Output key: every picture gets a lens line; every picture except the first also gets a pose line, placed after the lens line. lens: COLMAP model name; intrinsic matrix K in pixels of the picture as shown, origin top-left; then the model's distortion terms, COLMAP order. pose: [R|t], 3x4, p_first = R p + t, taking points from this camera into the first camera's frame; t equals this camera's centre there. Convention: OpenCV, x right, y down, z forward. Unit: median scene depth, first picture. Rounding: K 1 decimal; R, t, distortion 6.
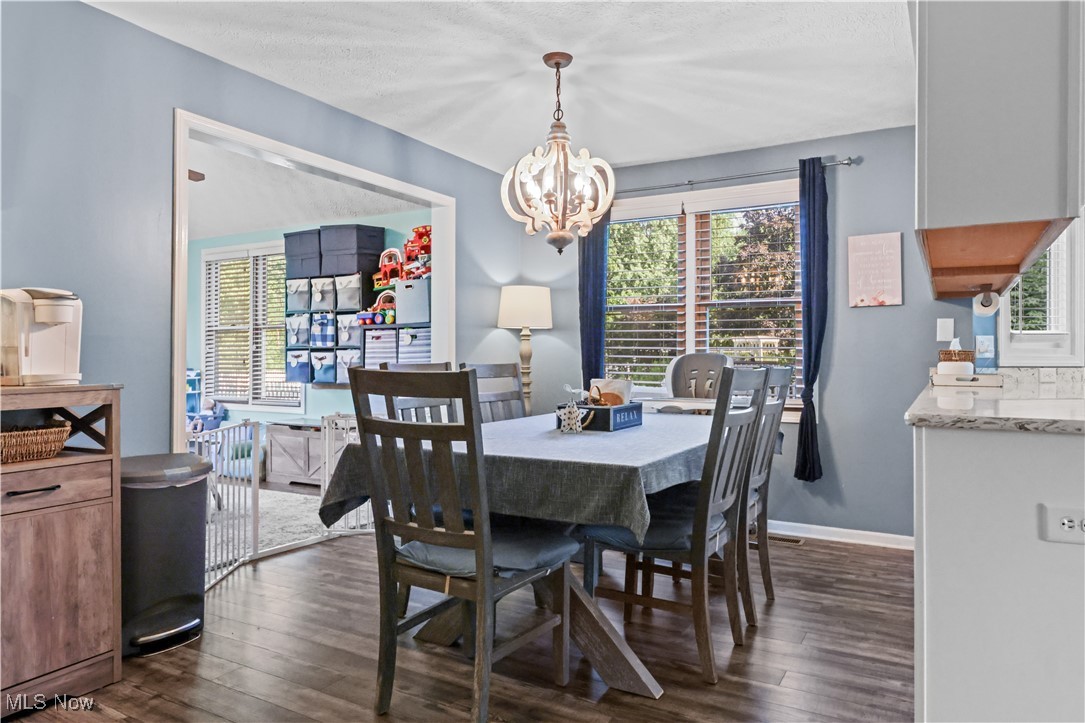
lens RADIAL K [[701.5, 0, 551.6], [0, 701.5, 353.3], [0, 0, 1]] dist [0.005554, -0.000955]
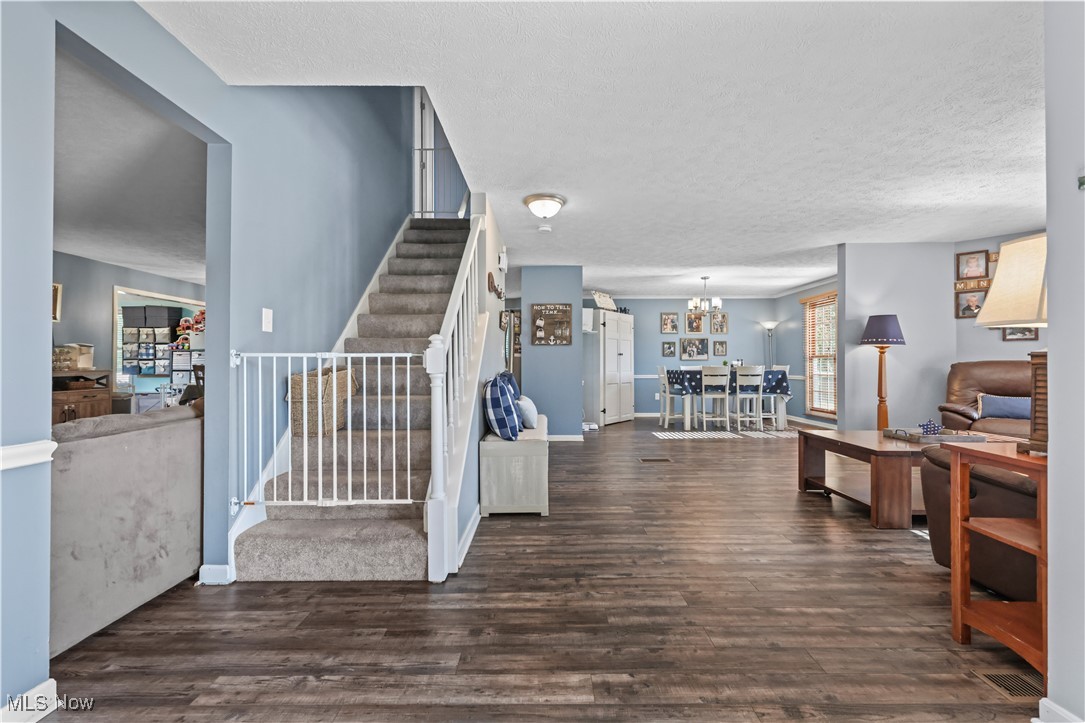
lens RADIAL K [[423.7, 0, 541.6], [0, 423.7, 361.8], [0, 0, 1]] dist [-0.003414, 0.002702]
pose [[0.867944, 0.000135, 0.496662, 0.199246], [-0.000885, 0.999999, 0.001275, -0.002264], [-0.496661, -0.001546, 0.867943, -1.615808]]
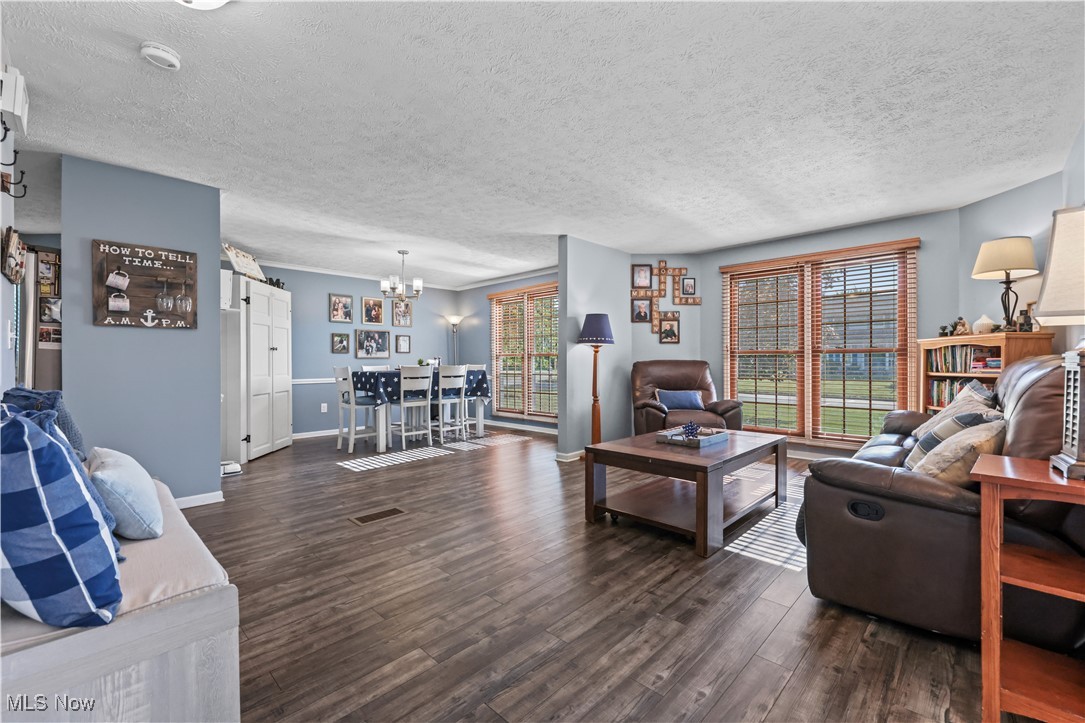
lens RADIAL K [[453.6, 0, 540.1], [0, 453.6, 363.1], [0, 0, 1]] dist [0.002807, -0.001149]
pose [[0.246865, -0.005364, 0.969035, 0.393391], [-0.003812, 0.999972, 0.006507, -0.003592], [-0.969042, -0.005300, 0.246837, -1.116473]]
